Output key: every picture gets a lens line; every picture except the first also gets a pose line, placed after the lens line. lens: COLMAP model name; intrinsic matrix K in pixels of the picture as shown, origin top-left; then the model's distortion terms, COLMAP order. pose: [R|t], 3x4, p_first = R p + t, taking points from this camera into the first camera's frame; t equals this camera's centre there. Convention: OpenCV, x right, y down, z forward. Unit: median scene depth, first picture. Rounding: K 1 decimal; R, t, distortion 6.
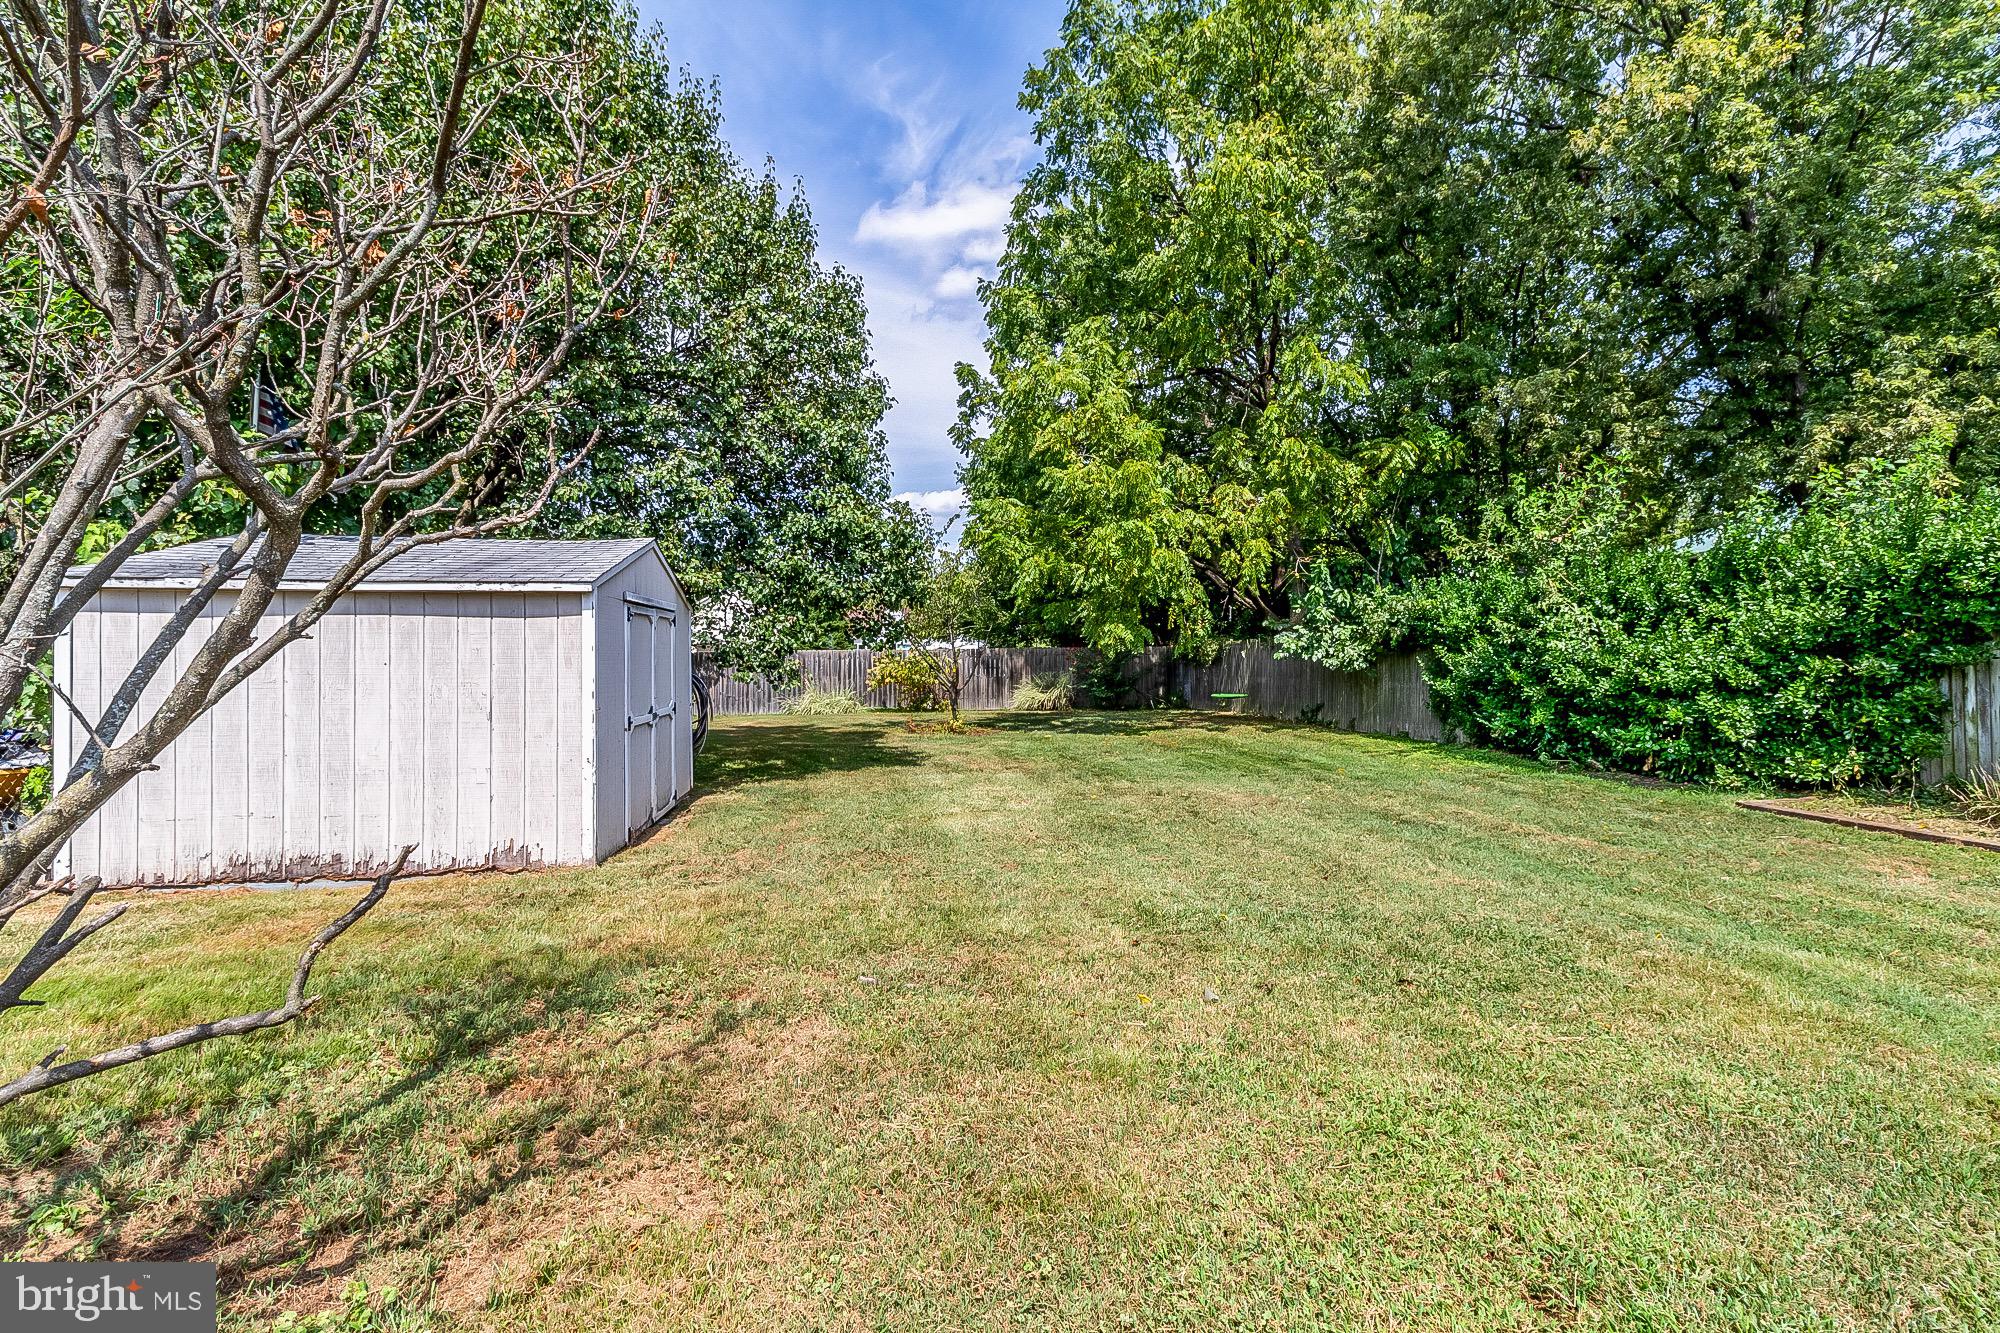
lens RADIAL K [[946.7, 0, 1003.4], [0, 946.7, 663.0], [0, 0, 1]] dist [0.018093, -0.001547]
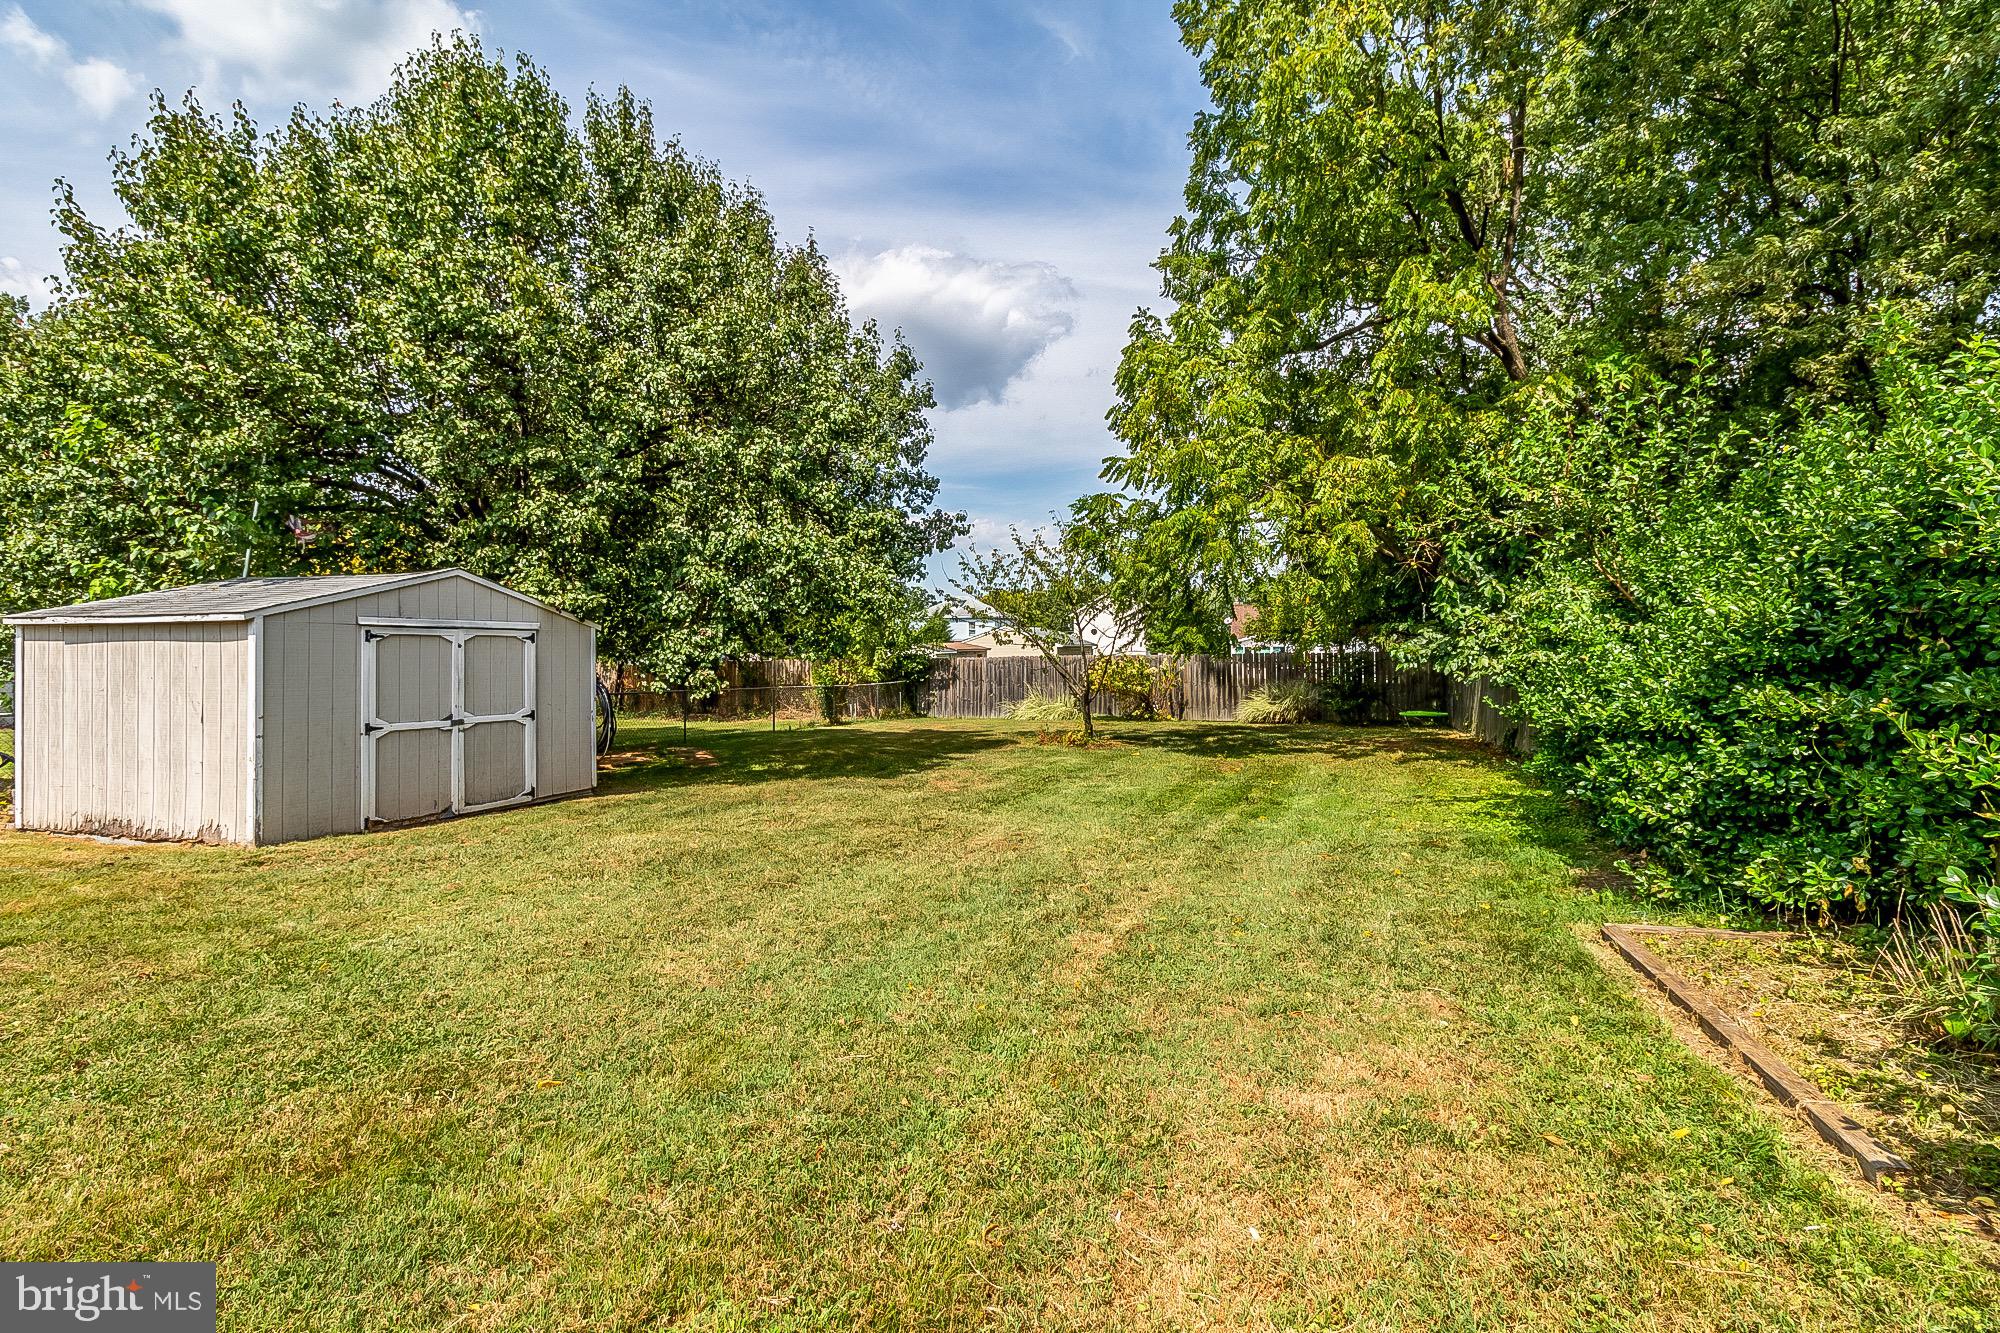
lens RADIAL K [[946.7, 0, 1001.3], [0, 946.7, 663.4], [0, 0, 1]] dist [0.018093, -0.001547]
pose [[0.874313, 0.004217, -0.485345, 0.701926], [-0.004673, 0.999989, 0.000270, -0.017436], [0.485341, 0.002032, 0.874323, 0.279263]]
